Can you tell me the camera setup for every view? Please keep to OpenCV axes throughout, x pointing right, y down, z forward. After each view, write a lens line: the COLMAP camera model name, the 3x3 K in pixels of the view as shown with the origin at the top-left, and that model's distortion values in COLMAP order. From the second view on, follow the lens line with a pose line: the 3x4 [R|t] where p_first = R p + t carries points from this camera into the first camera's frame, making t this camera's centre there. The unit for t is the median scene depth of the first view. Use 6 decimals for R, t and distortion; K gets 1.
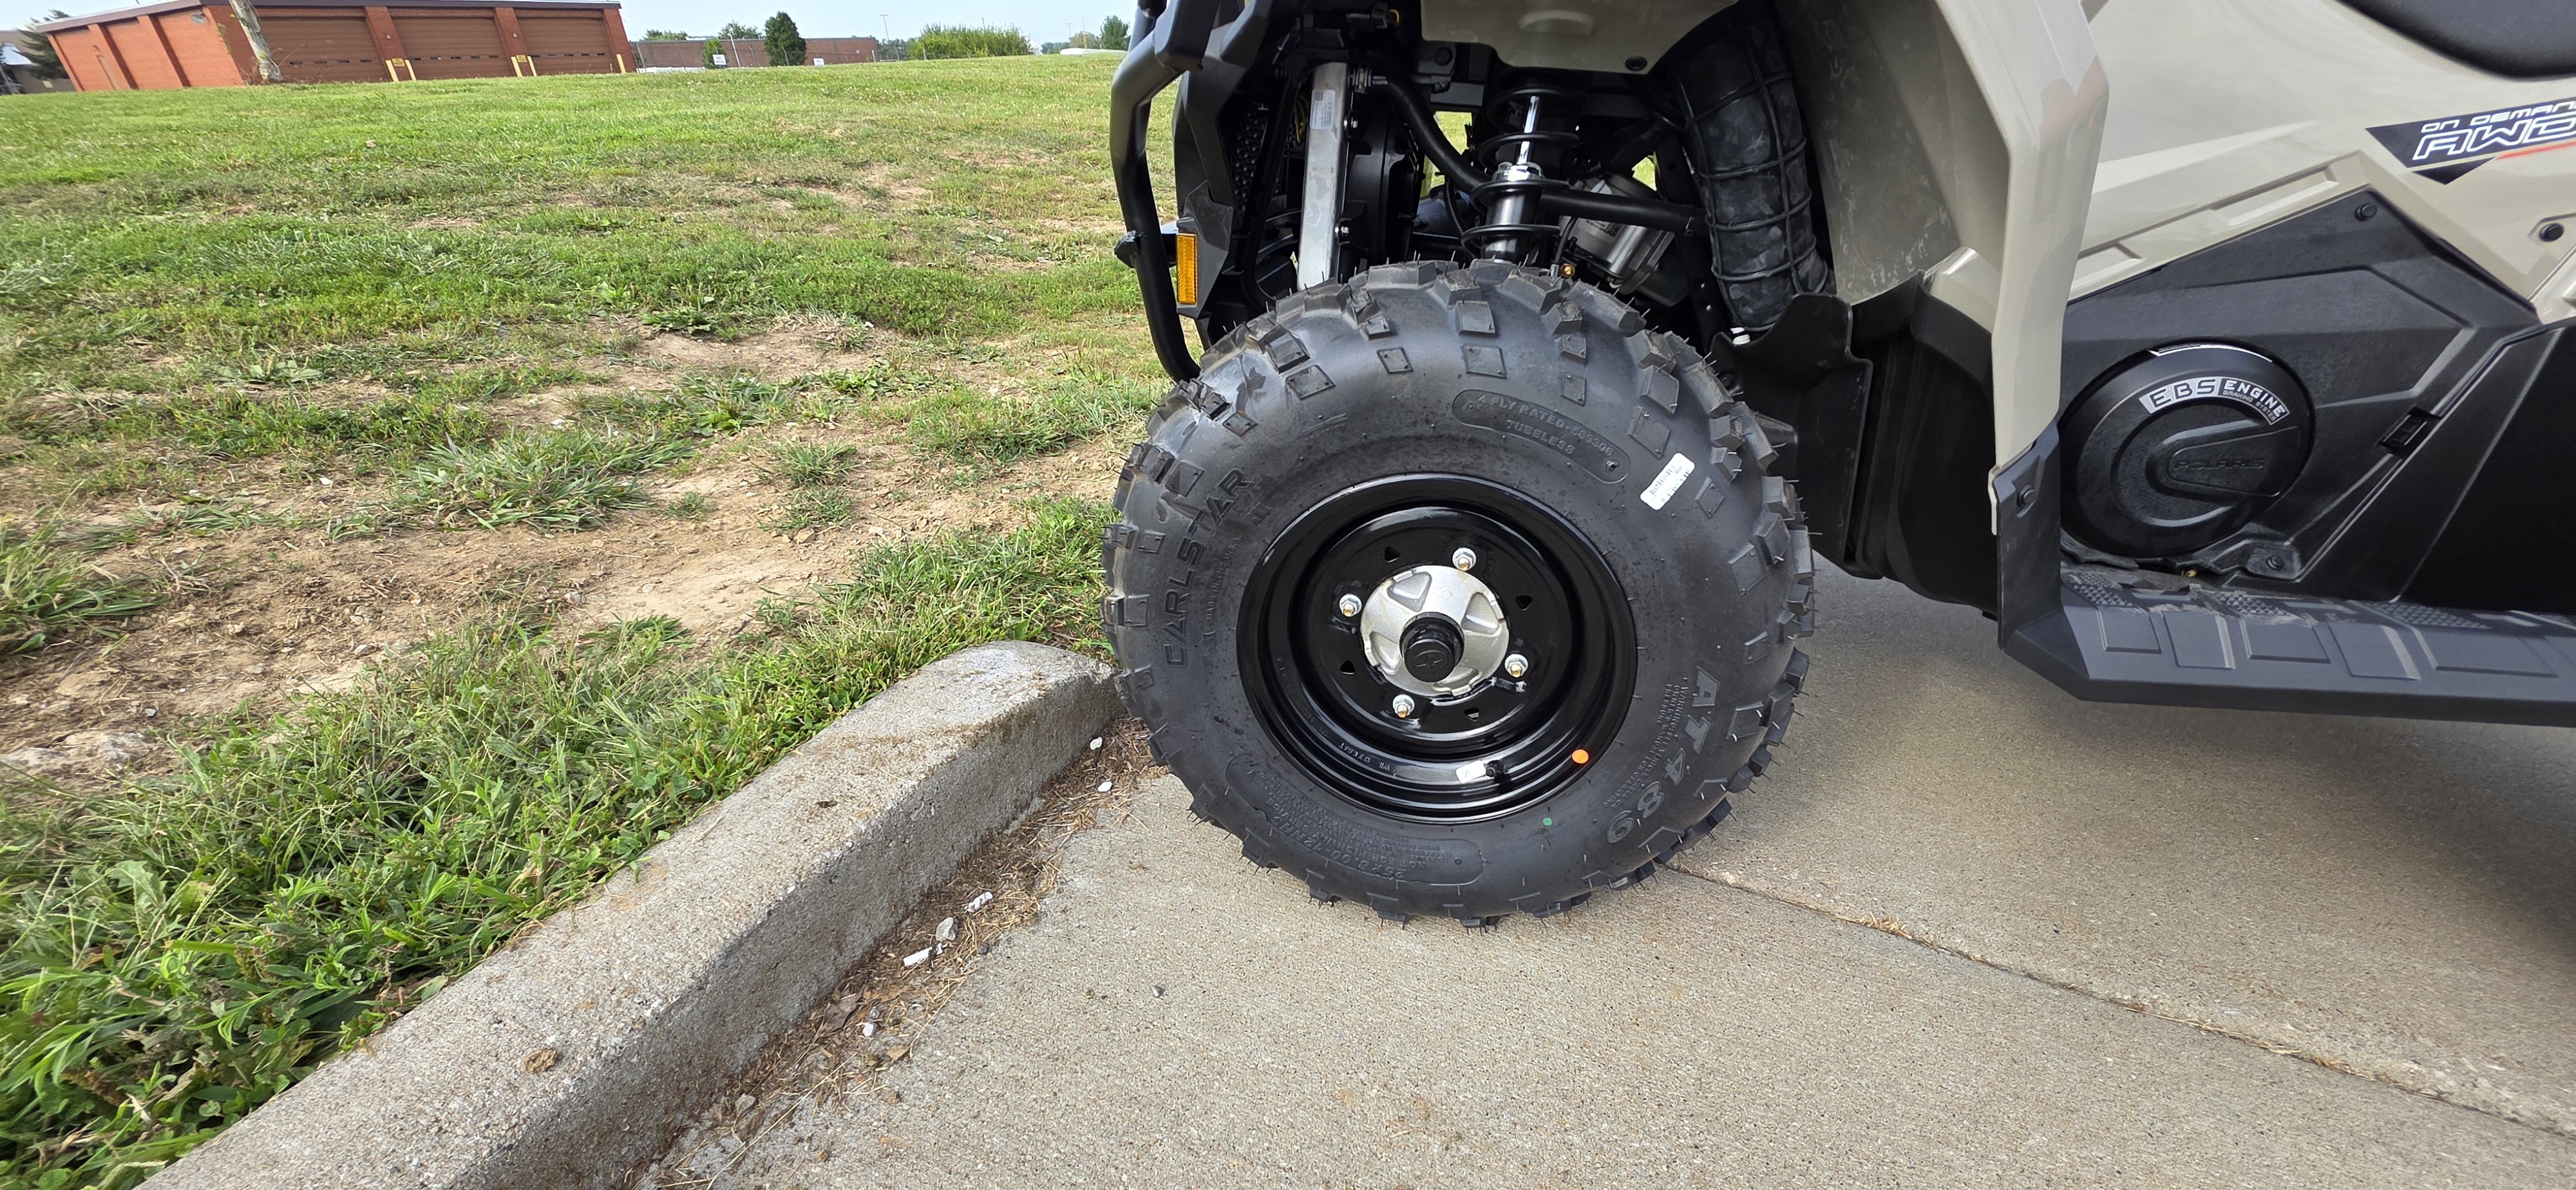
lens RADIAL K [[1018.8, 0, 1297.6], [0, 1018.8, 591.9], [0, 0, 1]] dist [0.004232, -0.000574]
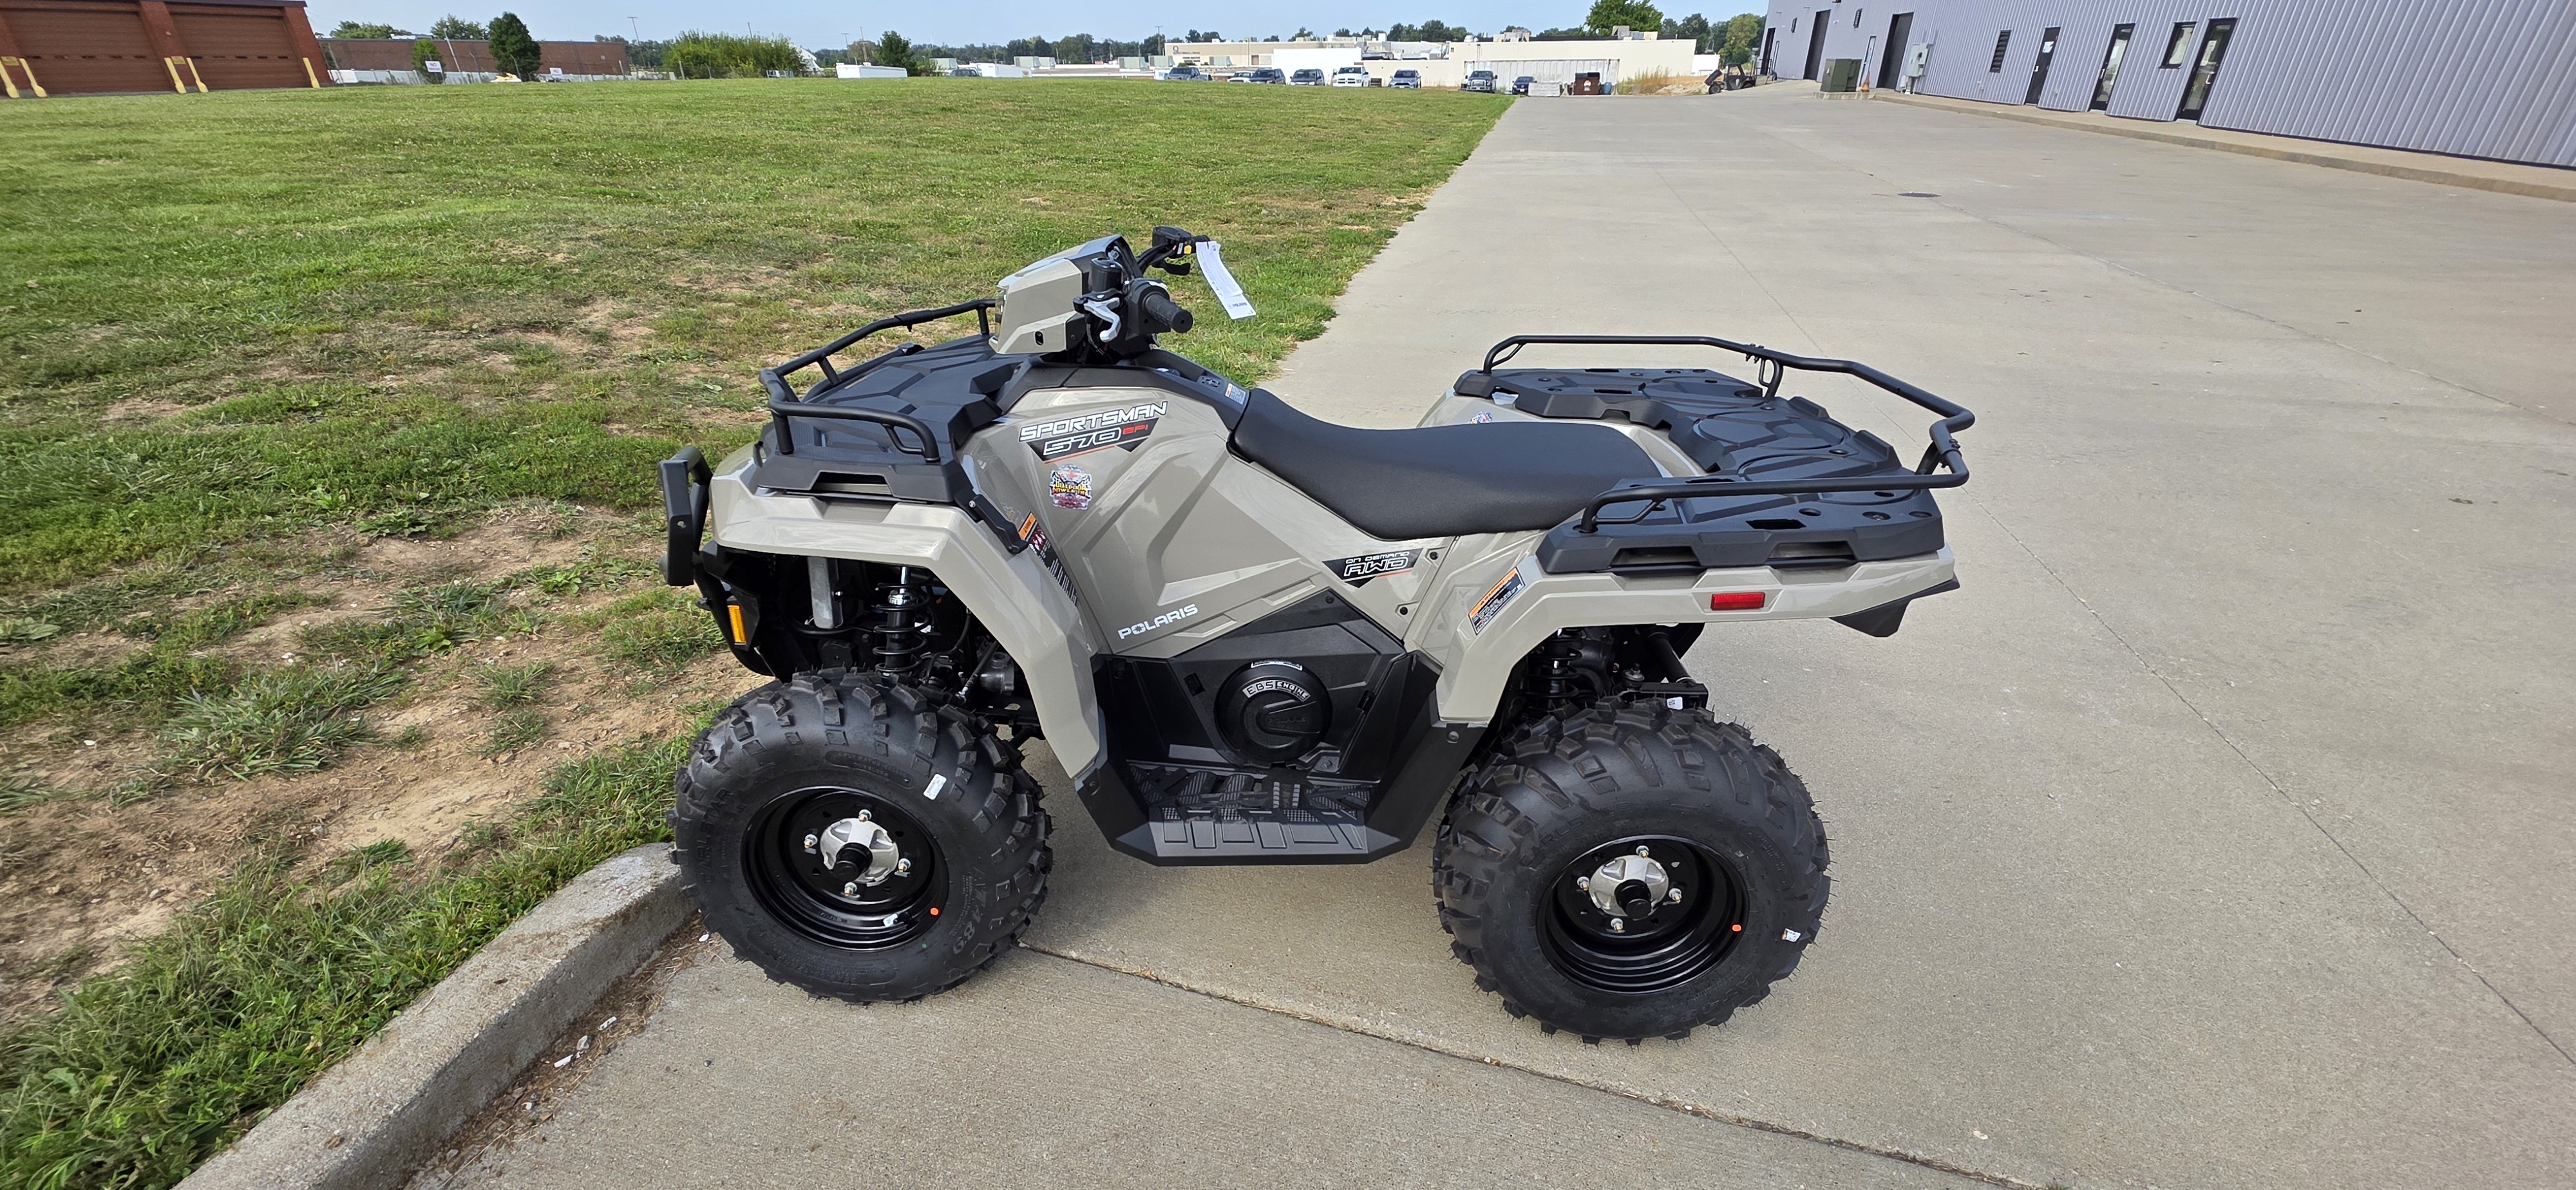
lens RADIAL K [[1018.8, 0, 1293.8], [0, 1018.8, 590.4], [0, 0, 1]] dist [0.004232, -0.000574]
pose [[0.984377, -0.054844, 0.167314, 0.567044], [0.057467, 0.998288, -0.010876, -0.332384], [-0.166431, 0.020321, 0.985844, -0.886461]]
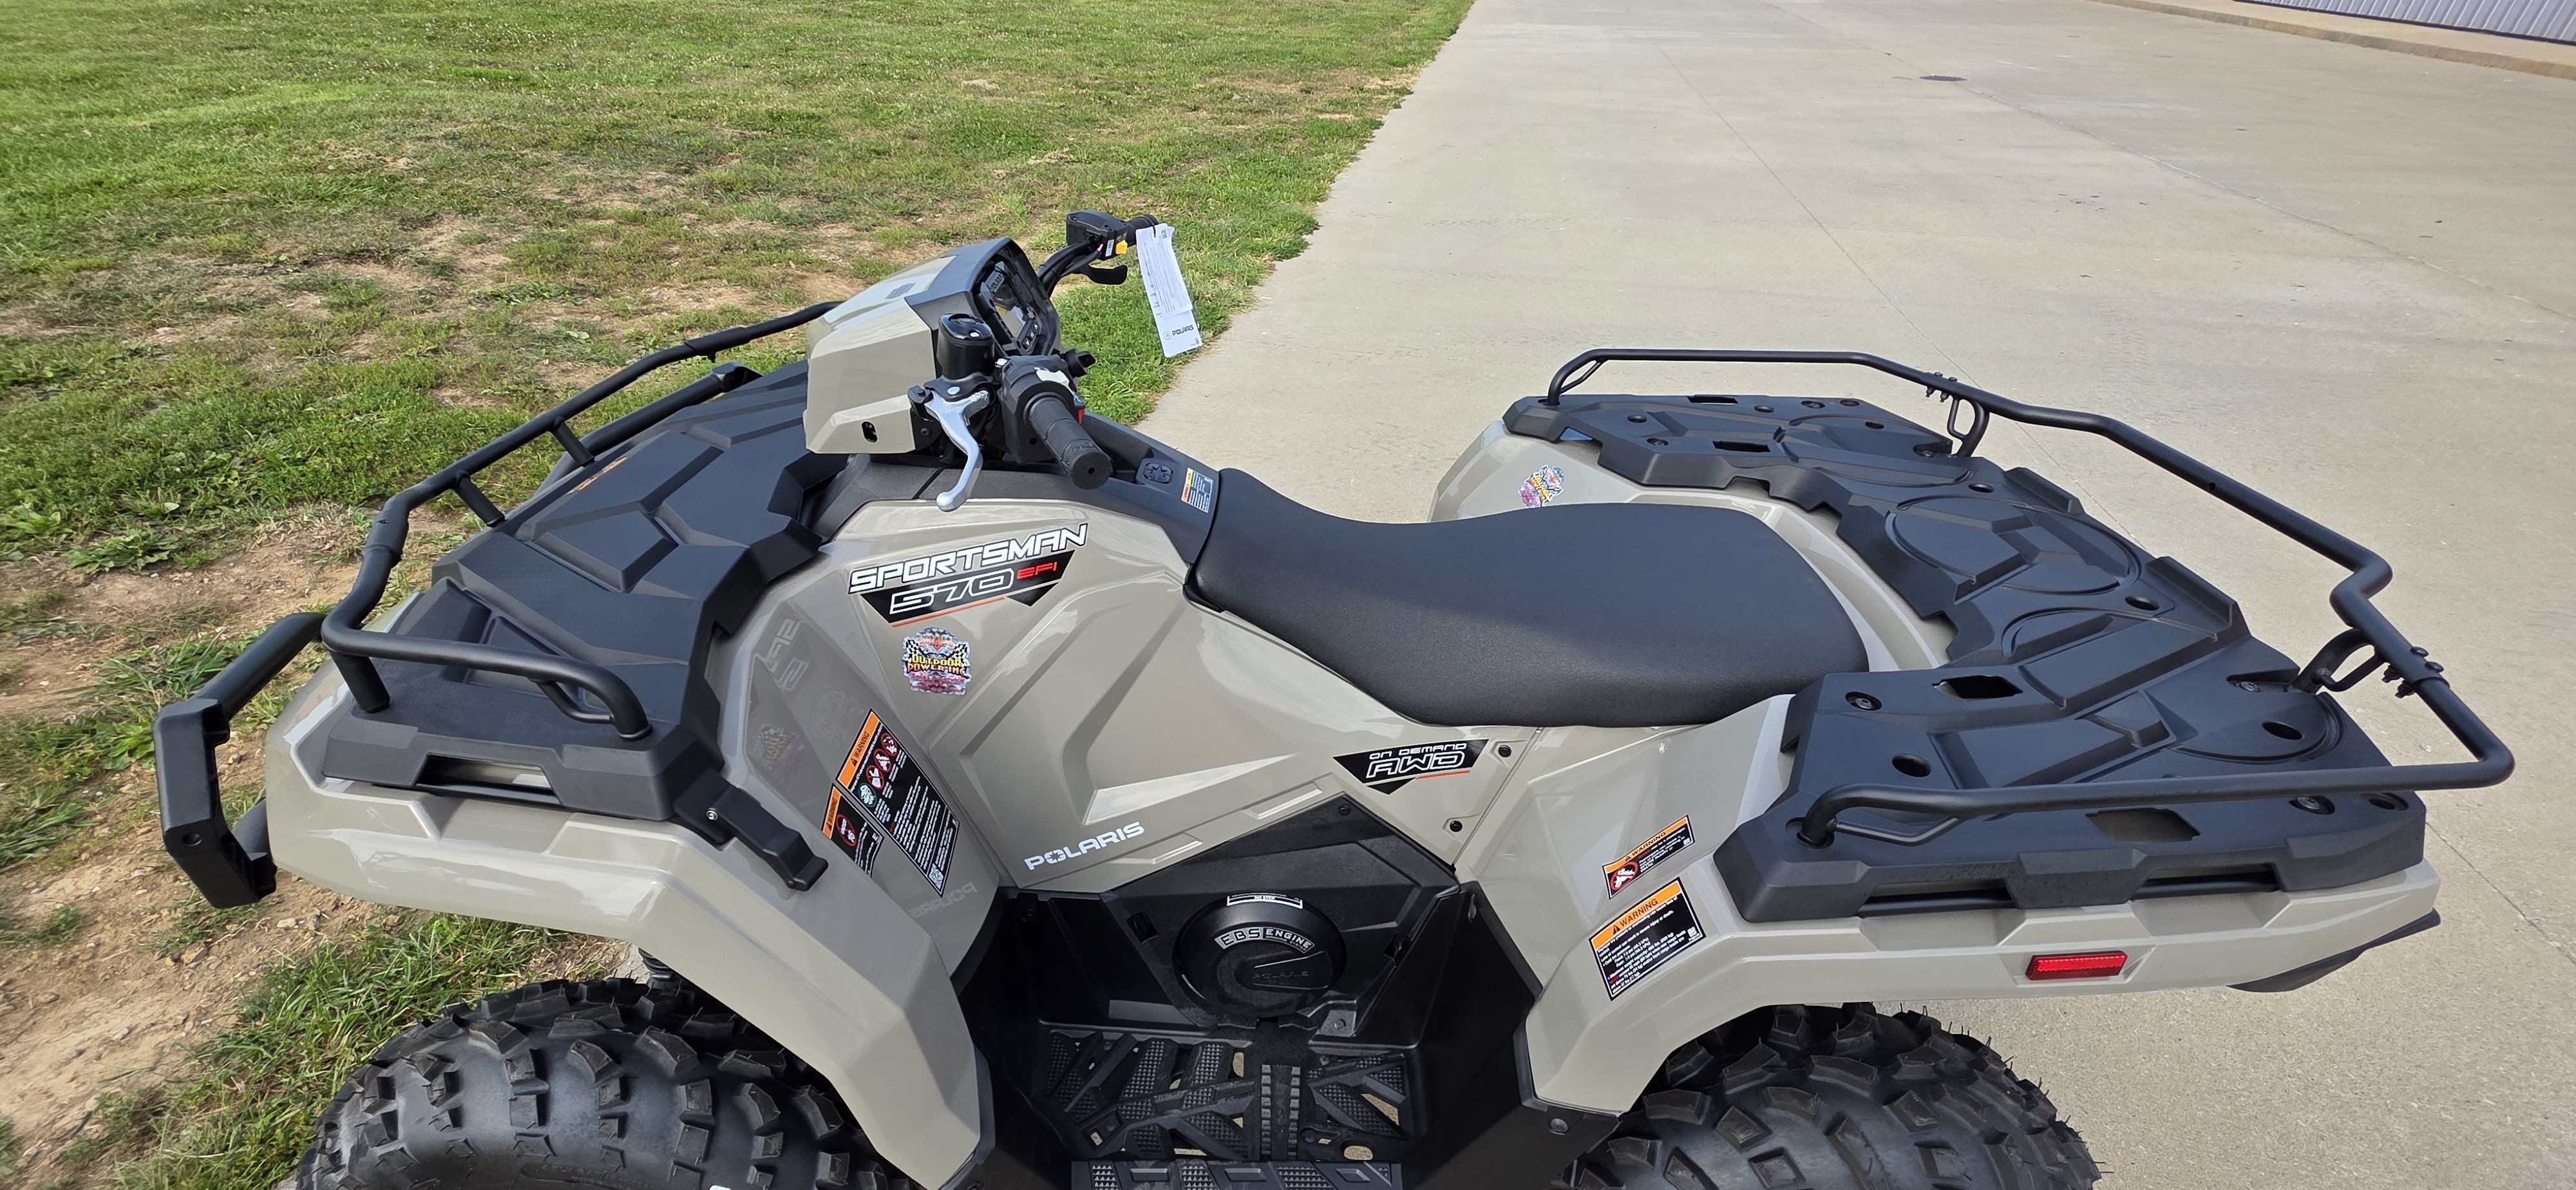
lens RADIAL K [[1018.8, 0, 1294.4], [0, 1018.8, 590.2], [0, 0, 1]] dist [0.004232, -0.000574]
pose [[0.979727, -0.079788, 0.183765, 0.675516], [0.063163, 0.993508, 0.094615, -0.707101], [-0.190122, -0.081090, 0.978406, -0.249063]]
